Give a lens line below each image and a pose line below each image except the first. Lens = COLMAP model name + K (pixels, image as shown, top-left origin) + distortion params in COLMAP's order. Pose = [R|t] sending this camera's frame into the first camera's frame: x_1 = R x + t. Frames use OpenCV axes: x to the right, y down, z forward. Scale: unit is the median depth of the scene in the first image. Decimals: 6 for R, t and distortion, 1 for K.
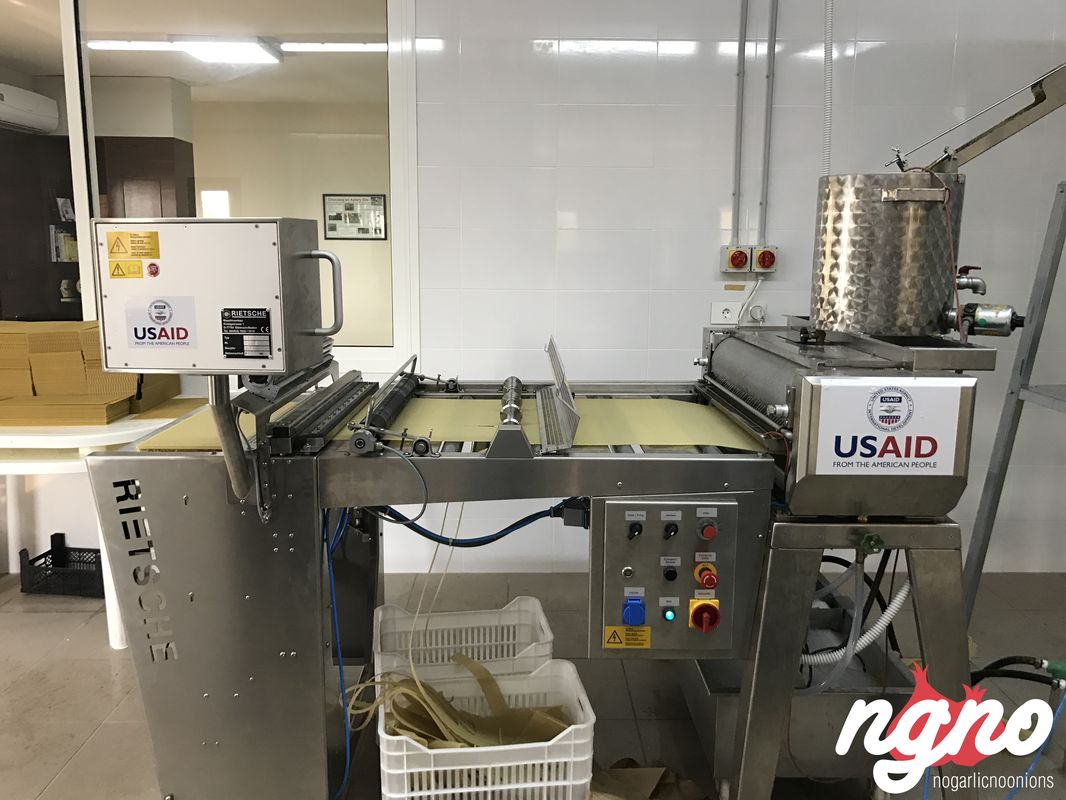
lens RADIAL K [[872.1, 0, 531.3], [0, 872.1, 383.0], [0, 0, 1]] dist [0.035151, -0.068130]
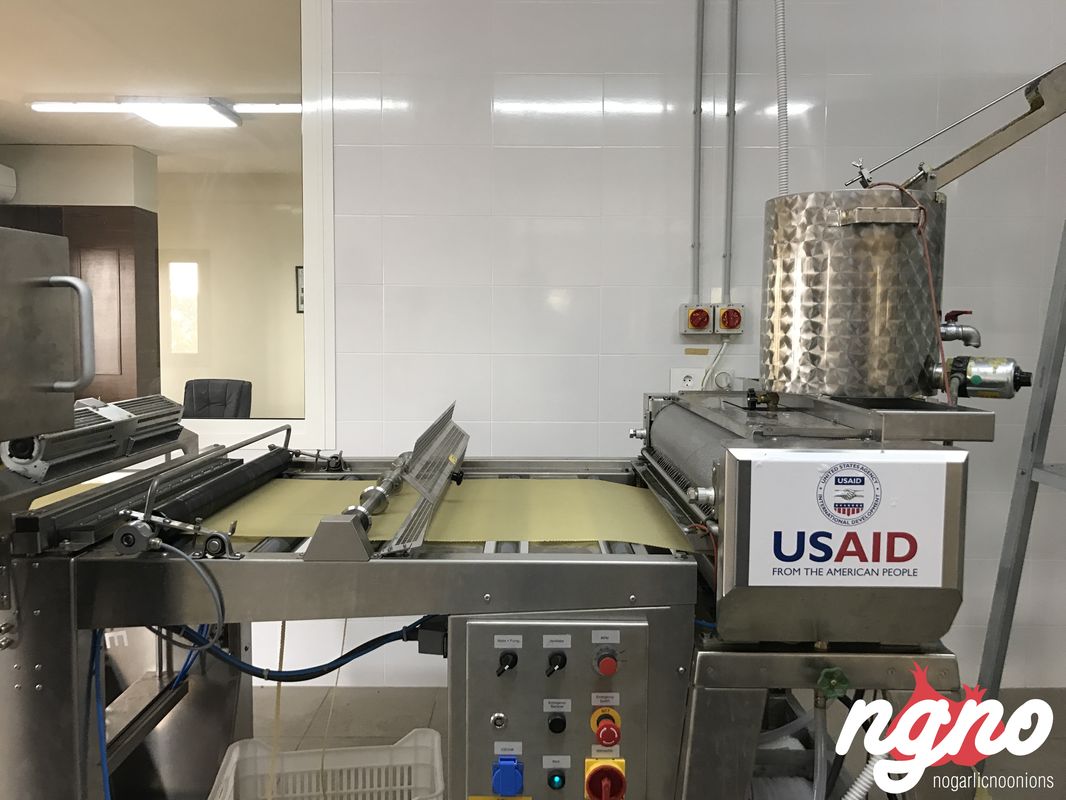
lens RADIAL K [[872.1, 0, 531.3], [0, 872.1, 383.0], [0, 0, 1]] dist [0.035151, -0.068130]
pose [[0.999943, -0.000287, -0.010642, 0.133241], [-0.000698, 0.995718, -0.092442, 0.004778], [0.010623, 0.092444, 0.995661, 0.231787]]
